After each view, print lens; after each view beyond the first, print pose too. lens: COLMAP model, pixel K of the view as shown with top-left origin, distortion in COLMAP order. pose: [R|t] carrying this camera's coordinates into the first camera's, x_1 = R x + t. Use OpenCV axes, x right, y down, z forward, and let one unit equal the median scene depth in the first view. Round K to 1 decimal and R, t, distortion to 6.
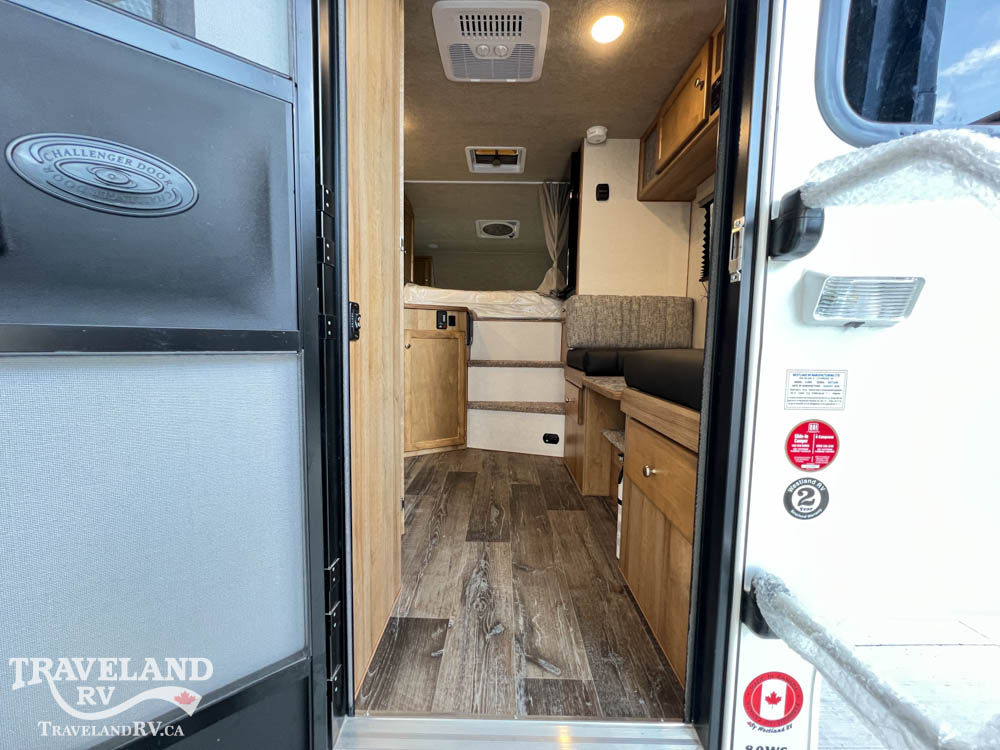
lens RADIAL K [[398.3, 0, 498.4], [0, 398.3, 373.6], [0, 0, 1]] dist [-0.001612, 0.000485]
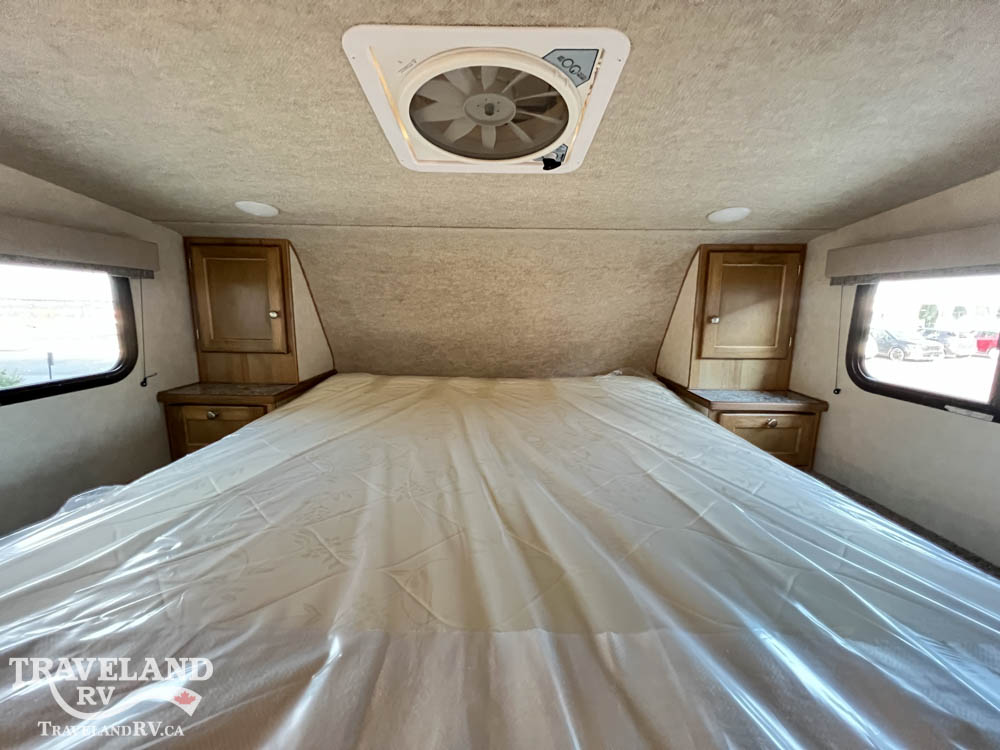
lens RADIAL K [[400.7, 0, 500.0], [0, 400.7, 375.0], [0, 0, 1]] dist [-0.002001, -0.000088]
pose [[0.999898, -0.007623, 0.012078, -0.000114], [0.006486, 0.995782, 0.091522, -0.422188], [-0.012725, -0.091435, 0.995730, 1.310791]]
